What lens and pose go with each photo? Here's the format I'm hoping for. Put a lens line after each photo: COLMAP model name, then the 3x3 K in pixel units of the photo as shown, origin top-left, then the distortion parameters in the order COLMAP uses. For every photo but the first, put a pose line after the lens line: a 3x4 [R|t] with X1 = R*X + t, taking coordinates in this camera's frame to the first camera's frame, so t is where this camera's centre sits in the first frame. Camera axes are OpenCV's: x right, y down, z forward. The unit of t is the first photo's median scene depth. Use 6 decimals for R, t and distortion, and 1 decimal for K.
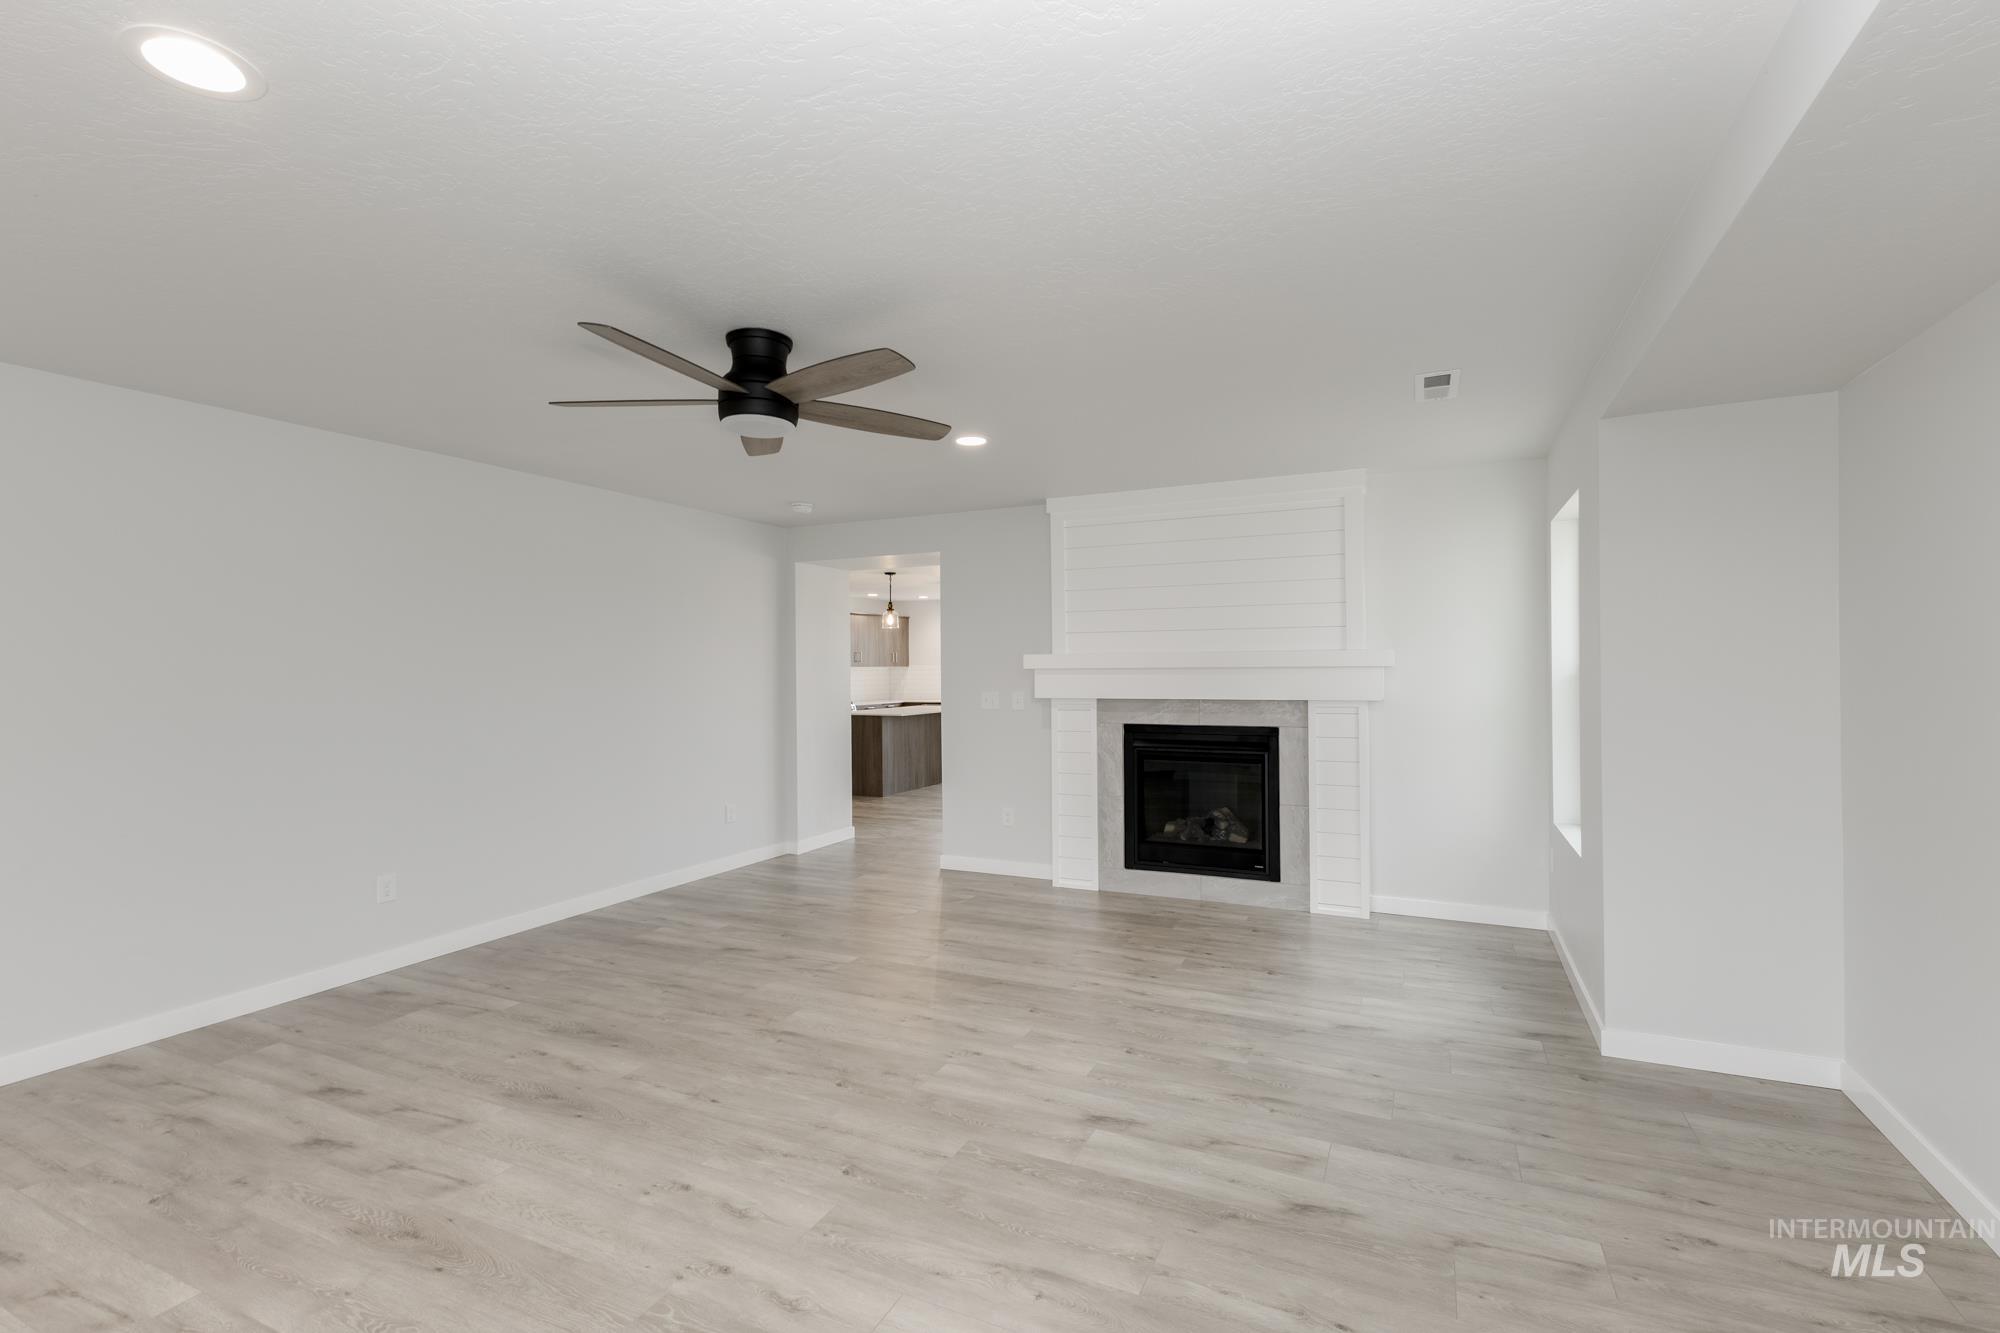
lens RADIAL K [[853.6, 0, 1013.9], [0, 853.6, 661.0], [0, 0, 1]] dist [0.006447, -0.000963]
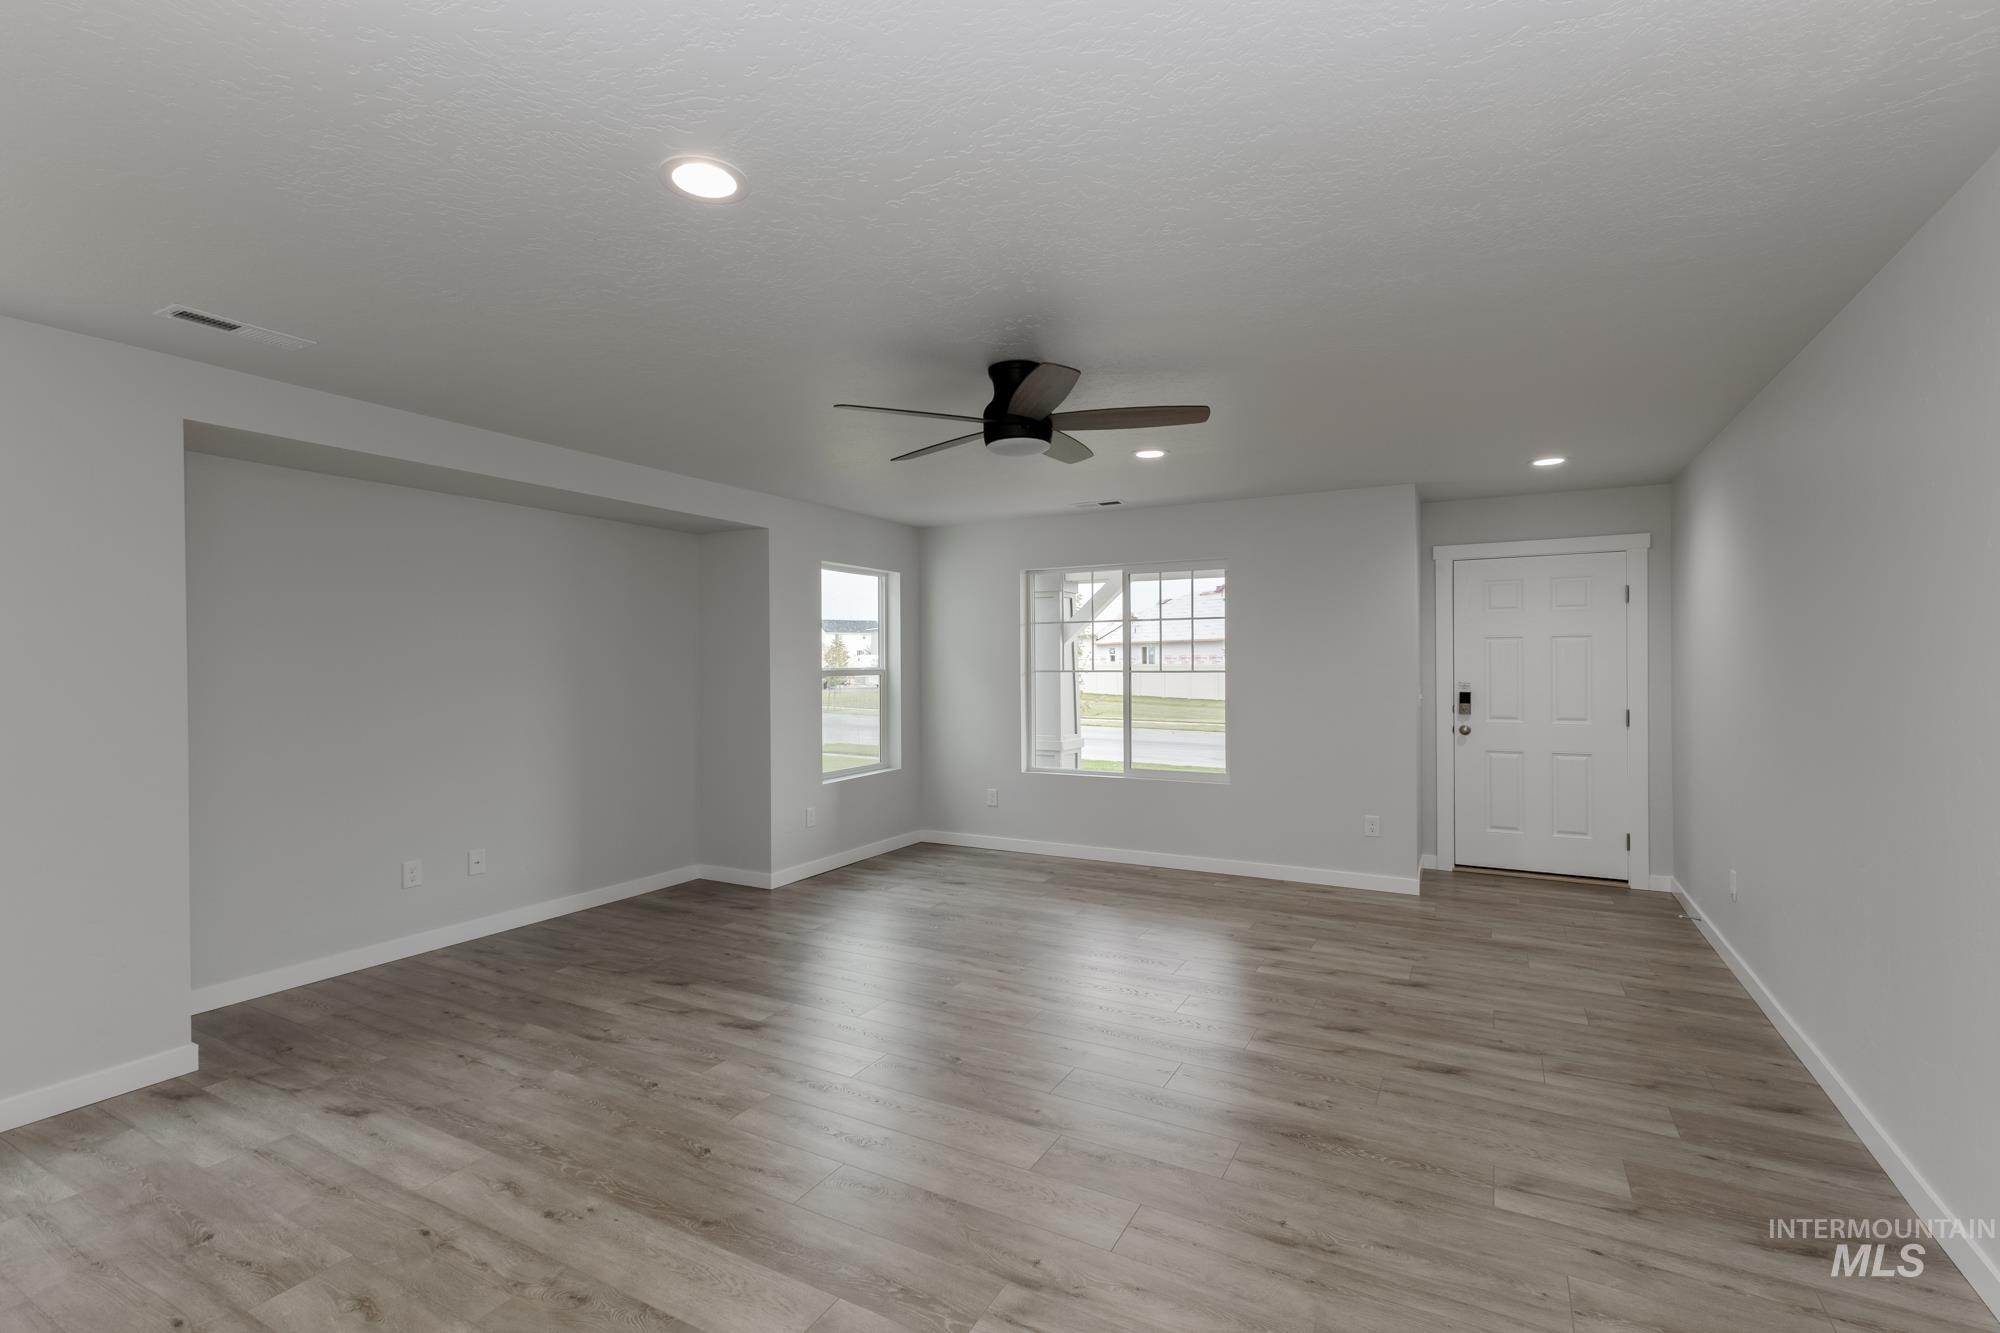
lens RADIAL K [[853.6, 0, 1013.9], [0, 853.6, 661.0], [0, 0, 1]] dist [0.006447, -0.000963]
pose [[-0.997995, 0.014526, 0.061600, -0.273780], [0.013593, 0.999787, -0.015533, 0.013347], [-0.061813, -0.014664, -0.997980, 1.635909]]
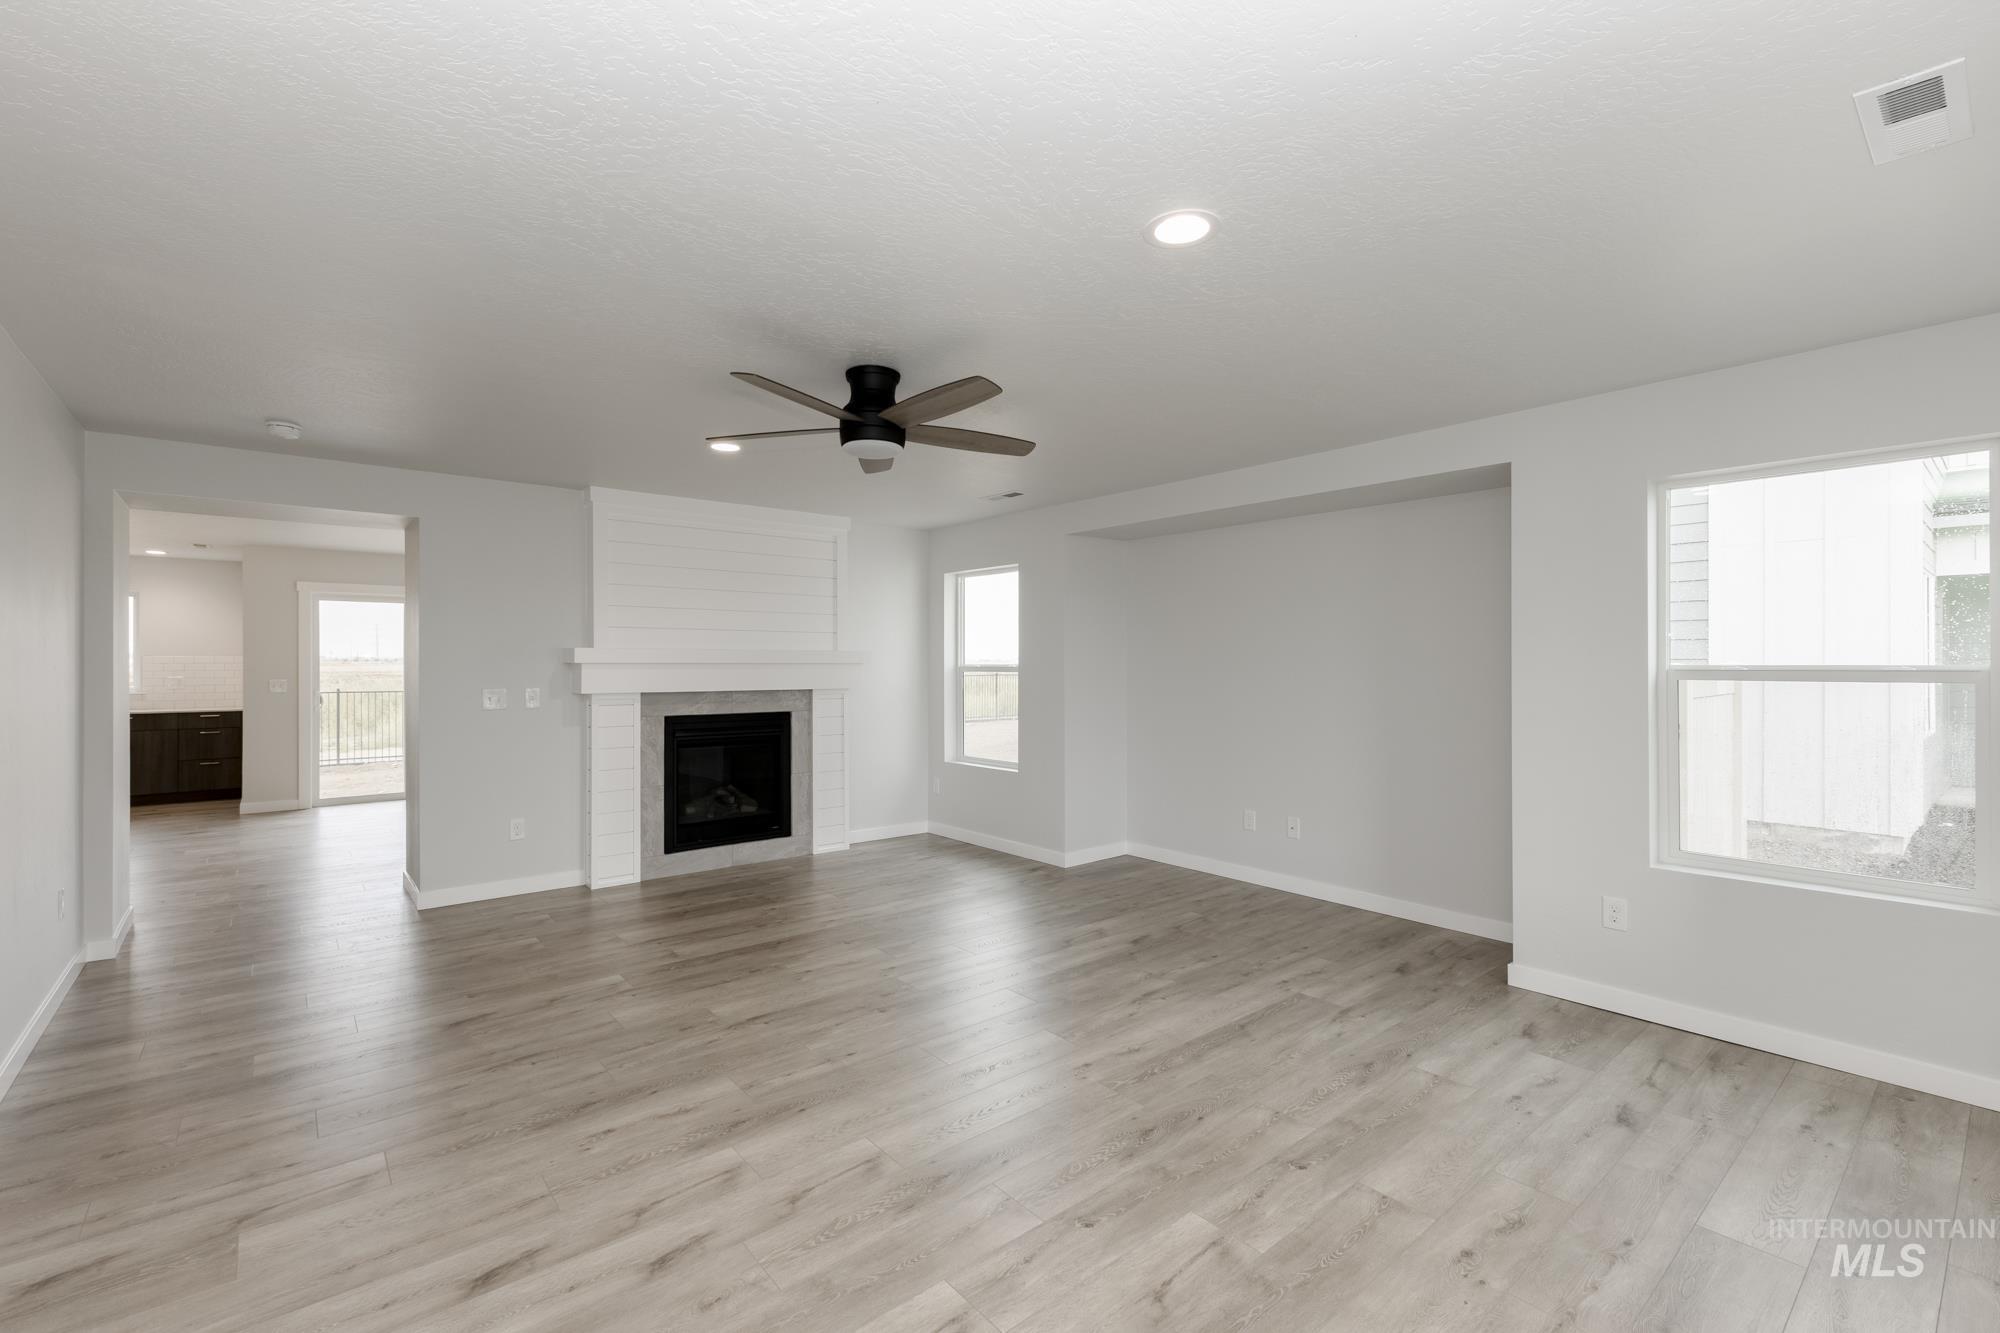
lens RADIAL K [[884.5, 0, 961.2], [0, 884.5, 656.7], [0, 0, 1]] dist [0.002439, -0.000088]
pose [[0.446504, 0.013563, 0.894679, -1.000764], [-0.012689, 0.999881, -0.008825, 0.008267], [-0.894692, -0.007412, 0.446623, 0.280332]]
